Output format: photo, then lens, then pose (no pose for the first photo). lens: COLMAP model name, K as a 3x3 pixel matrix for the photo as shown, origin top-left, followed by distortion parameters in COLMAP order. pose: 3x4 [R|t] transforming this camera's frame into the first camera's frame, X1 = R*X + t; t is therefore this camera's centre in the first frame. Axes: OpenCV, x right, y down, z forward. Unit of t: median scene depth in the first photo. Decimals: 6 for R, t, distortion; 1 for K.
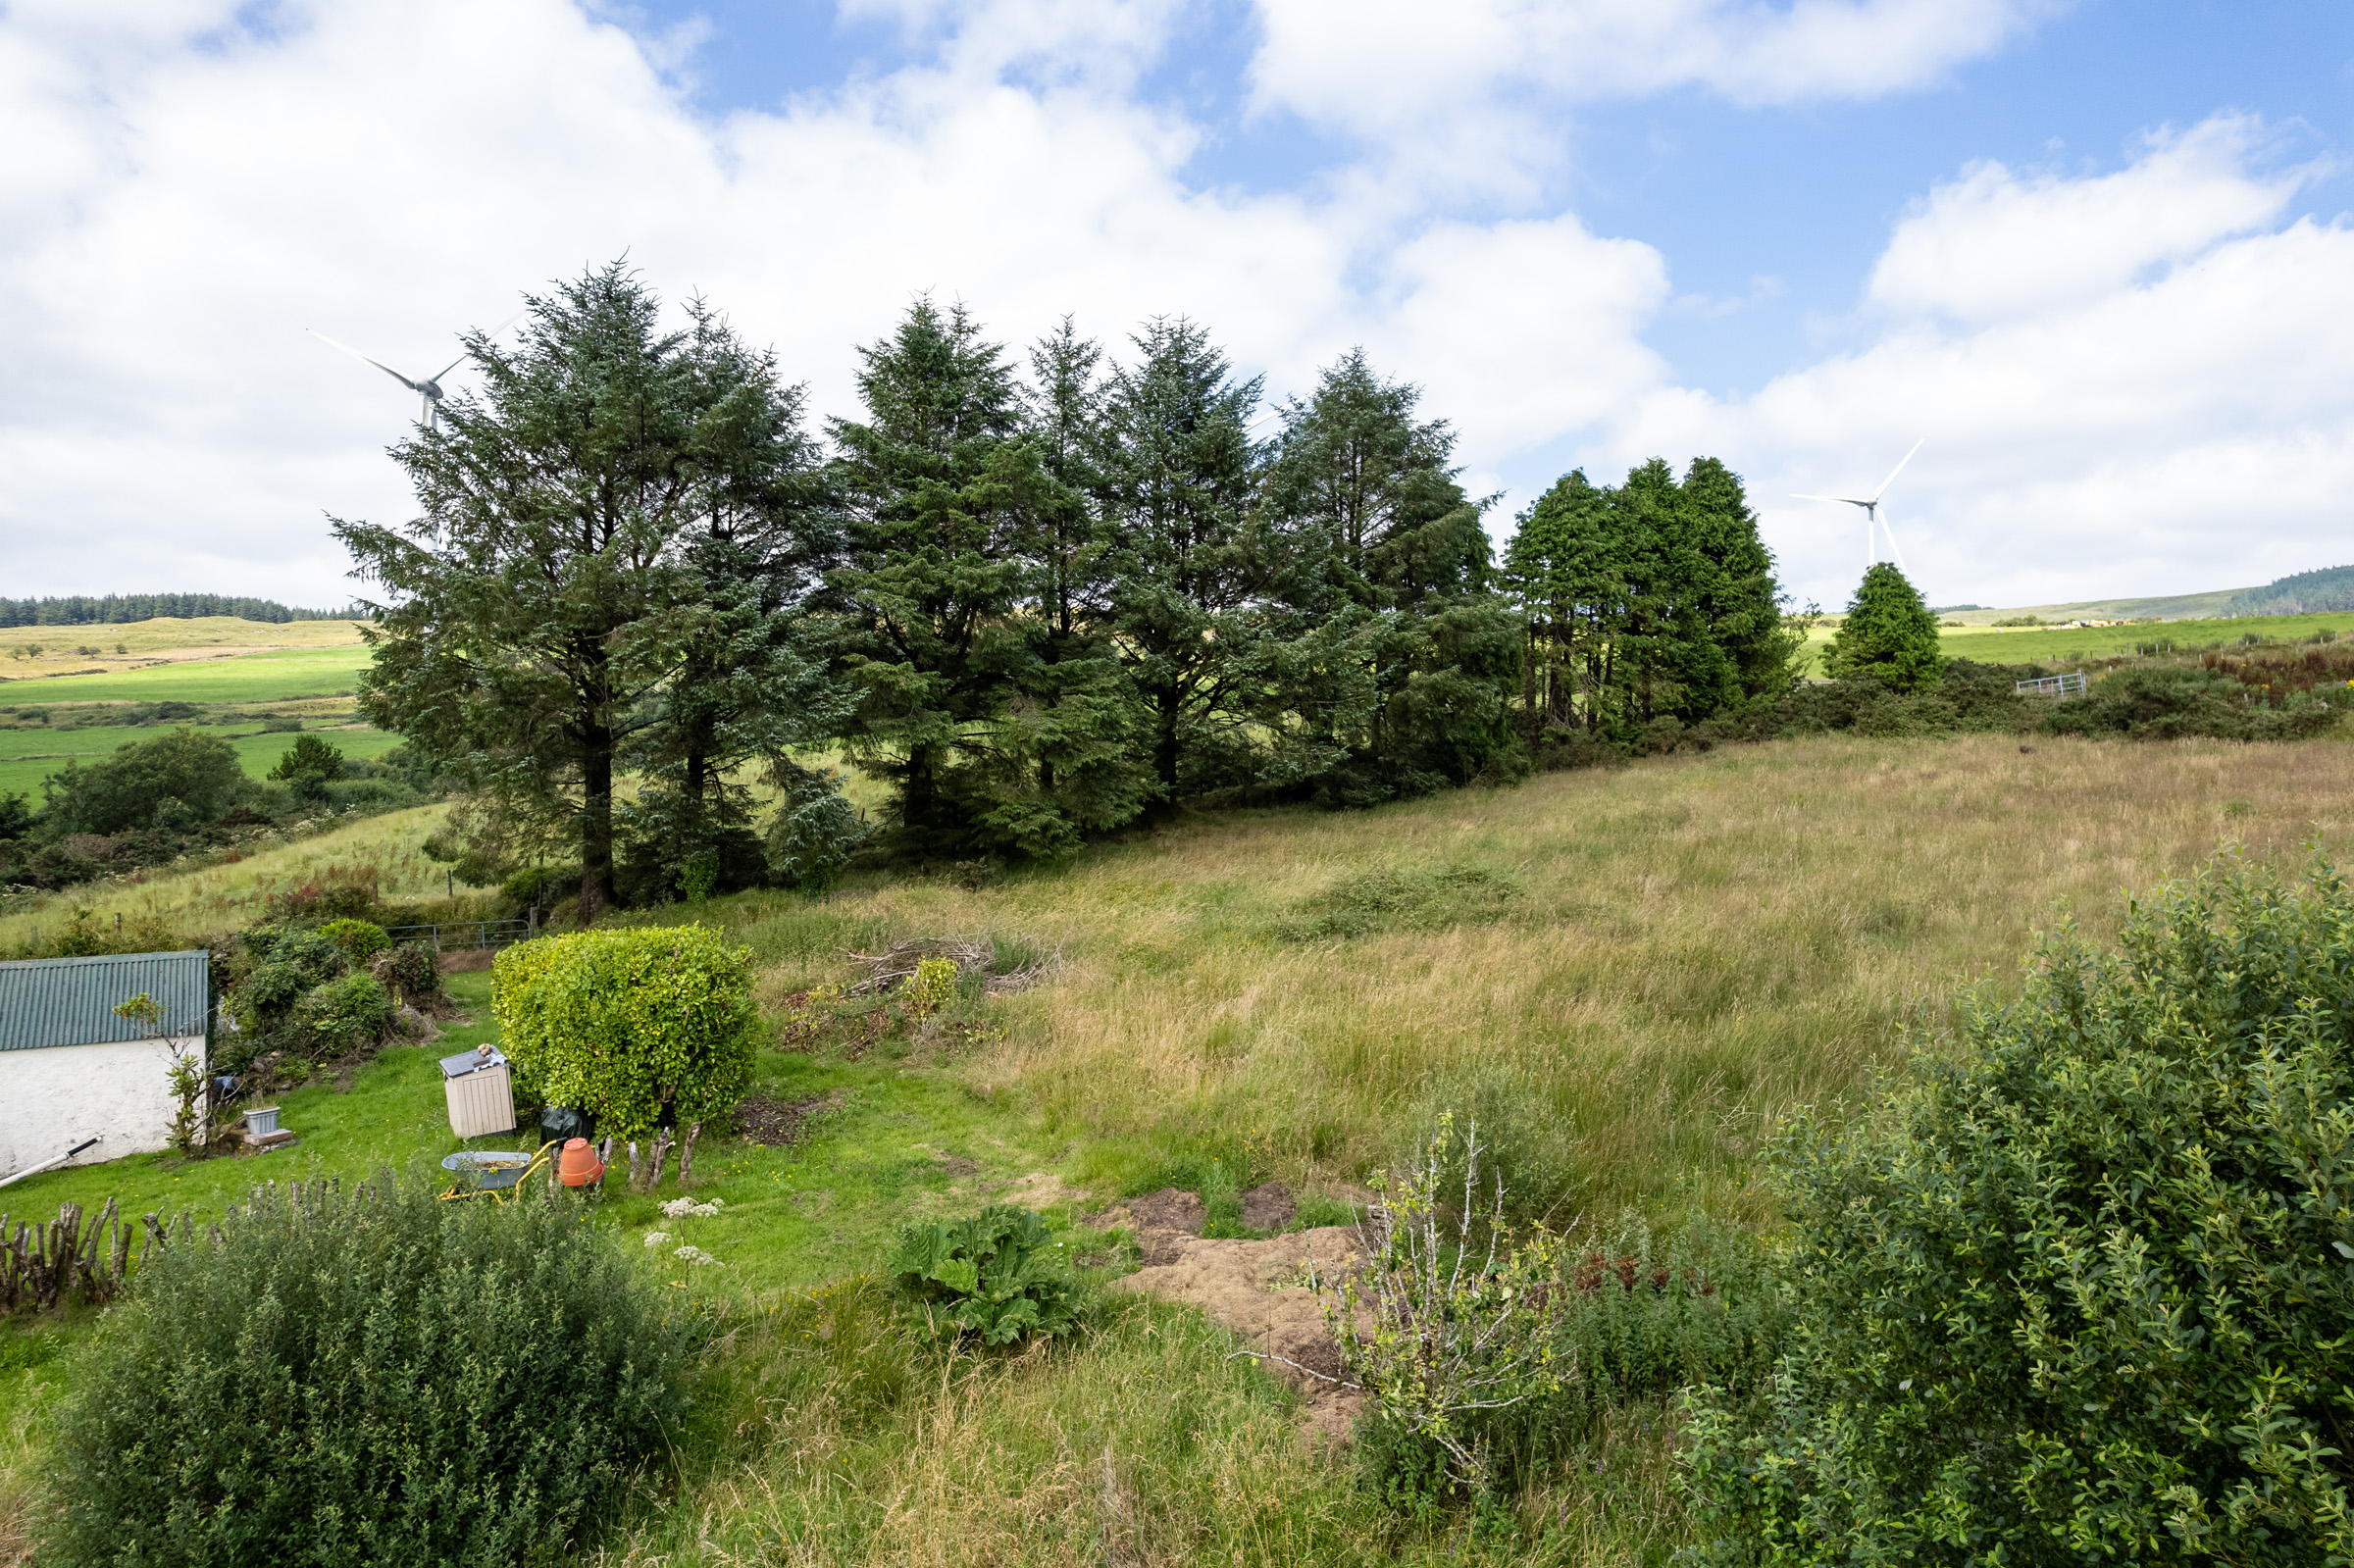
lens RADIAL K [[1502.8, 0, 1184.7], [0, 1502.8, 789.5], [0, 0, 1]] dist [-0.079386, 0.074892]
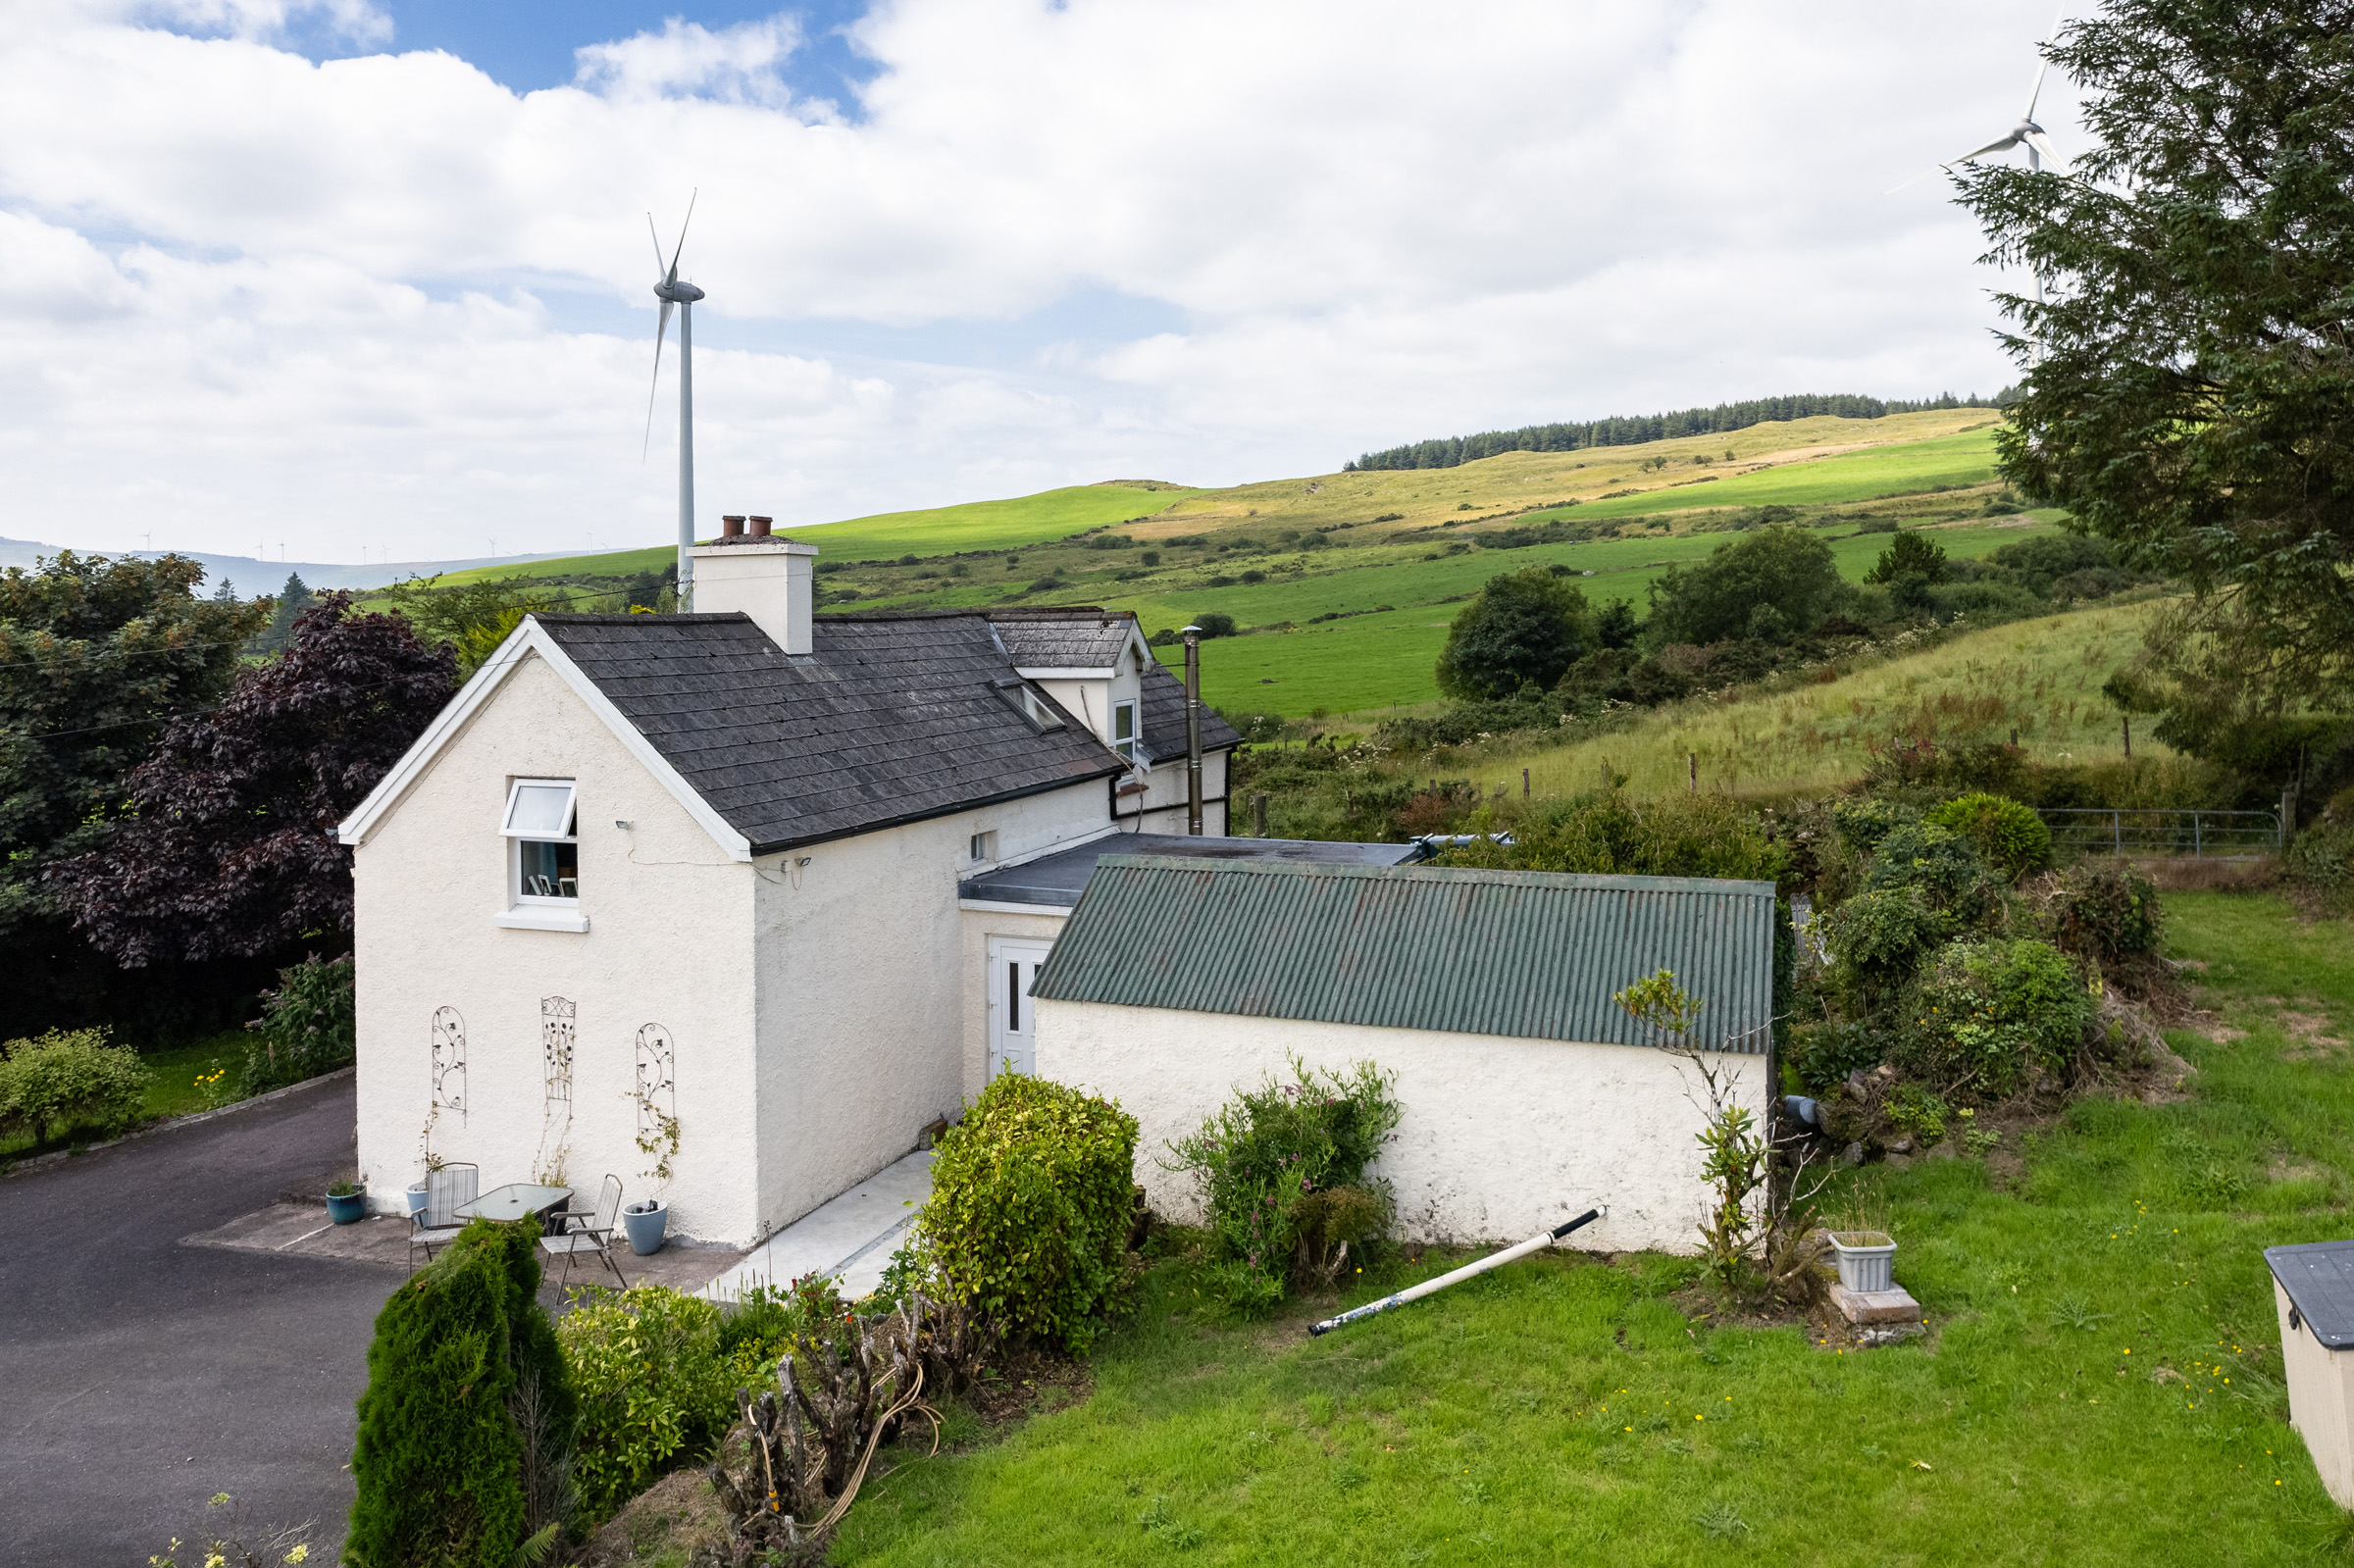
lens RADIAL K [[1707.1, 0, 1186.8], [0, 1707.1, 598.0], [0, 0, 1]] dist [-0.030198, 0.001973]
pose [[0.593394, -0.001583, -0.804910, -0.098640], [0.003396, 0.999994, 0.000537, 0.000334], [0.804905, -0.003052, 0.593396, 0.156101]]
